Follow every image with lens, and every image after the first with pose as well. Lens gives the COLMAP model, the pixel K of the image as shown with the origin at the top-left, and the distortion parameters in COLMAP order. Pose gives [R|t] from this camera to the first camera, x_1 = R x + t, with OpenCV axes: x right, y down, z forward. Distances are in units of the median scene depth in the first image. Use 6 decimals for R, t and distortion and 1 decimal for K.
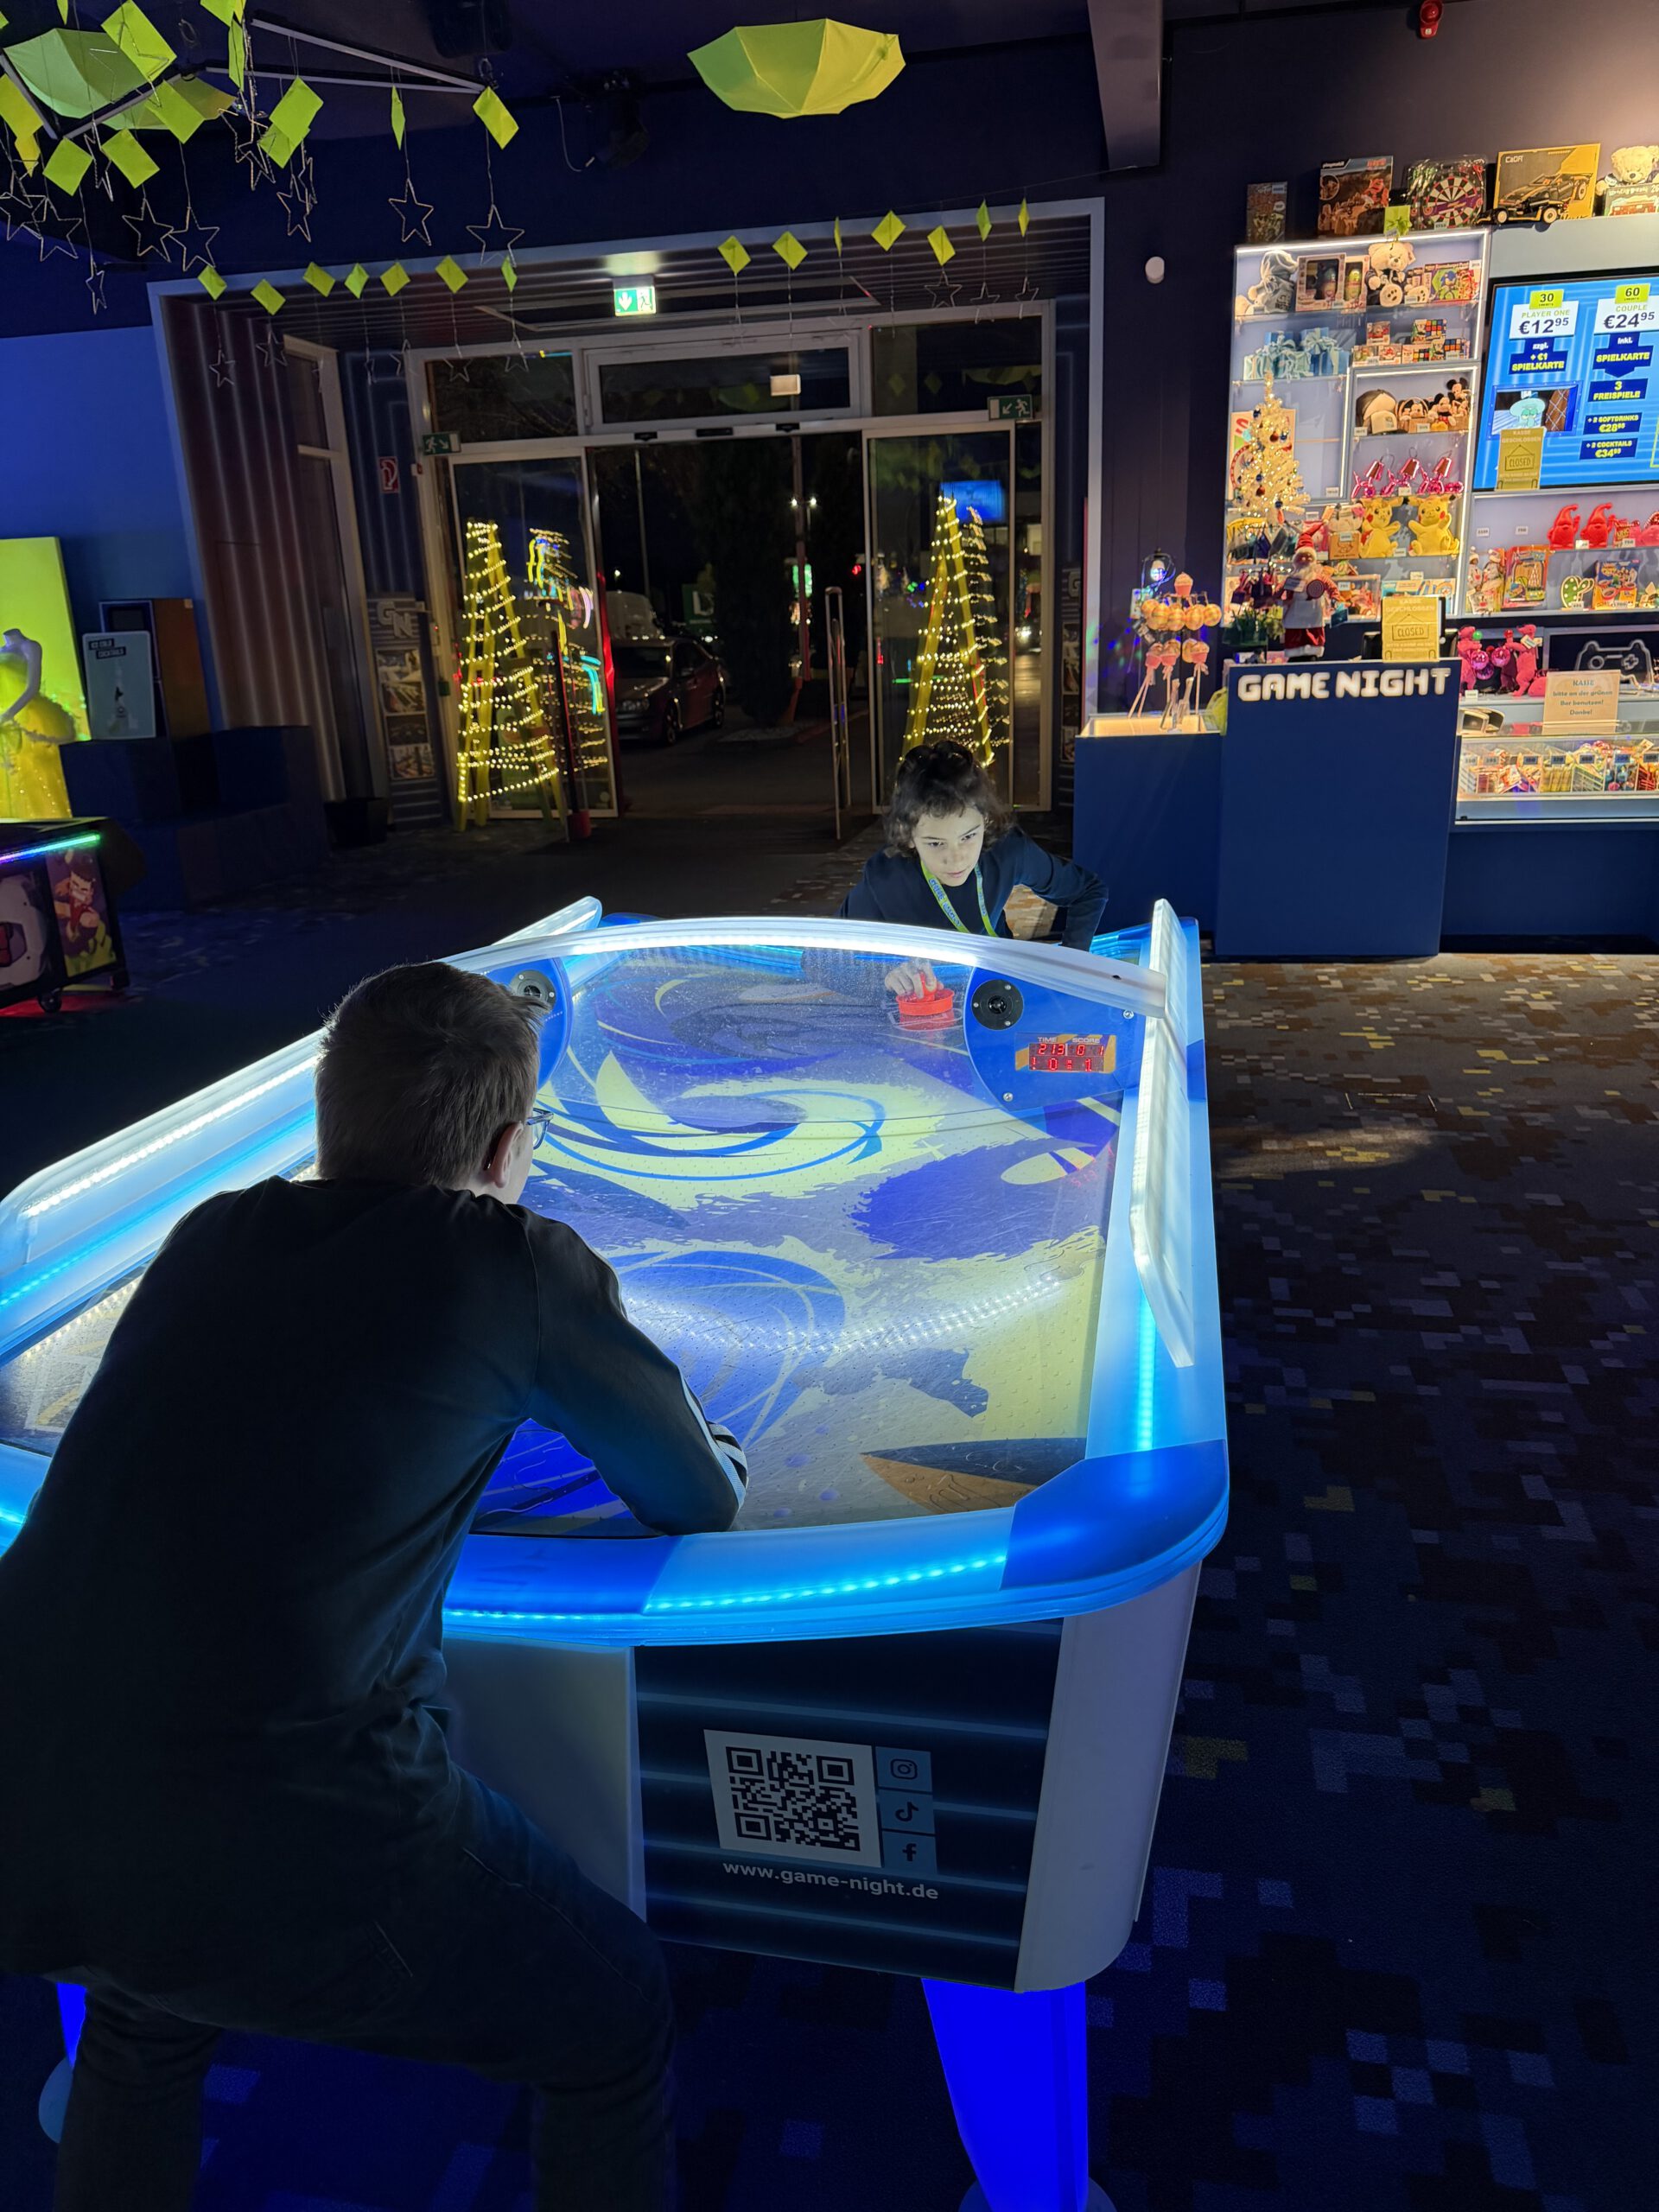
lens RADIAL K [[1539.4, 0, 839.8], [0, 1539.4, 1098.6], [0, 0, 1]] dist [-0.009839, 0.002834]
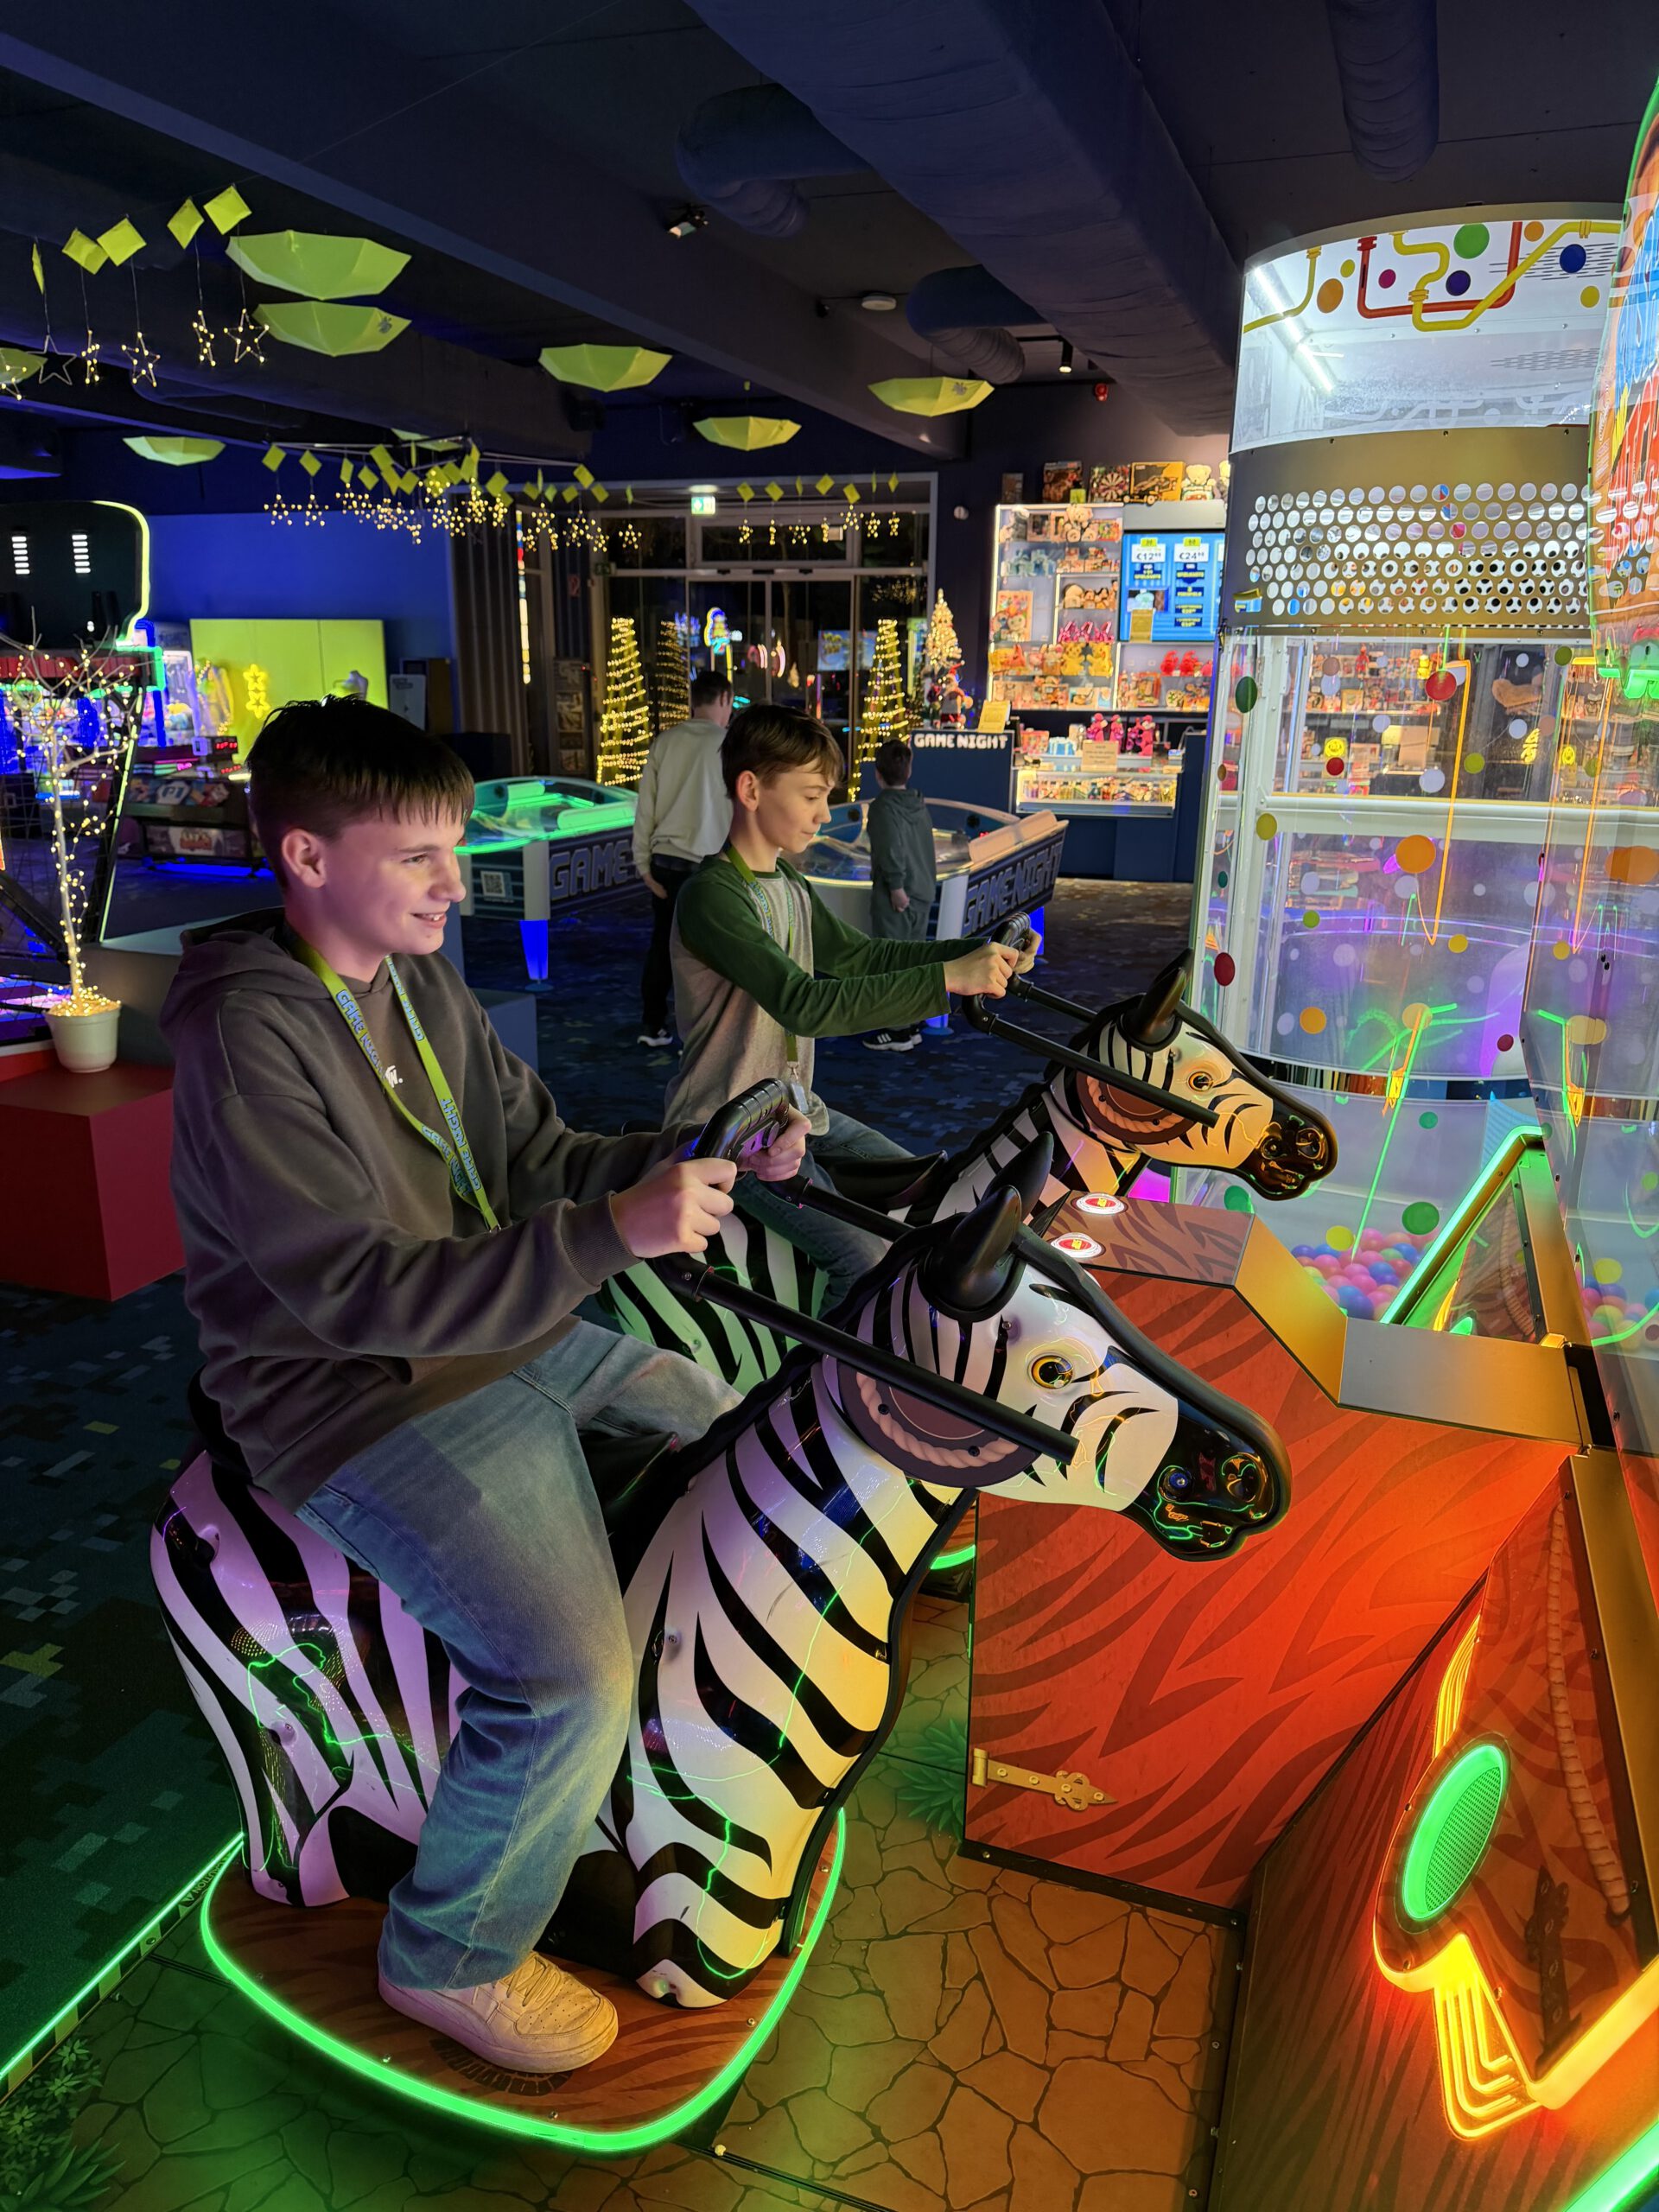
lens RADIAL K [[1560.5, 0, 832.4], [0, 1560.5, 1109.2], [0, 0, 1]] dist [0.064989, -0.094166]
pose [[0.985075, 0.091671, -0.145683, 0.397207], [-0.094806, 0.995387, -0.014712, 0.217551], [0.143662, 0.028304, 0.989222, -0.878258]]
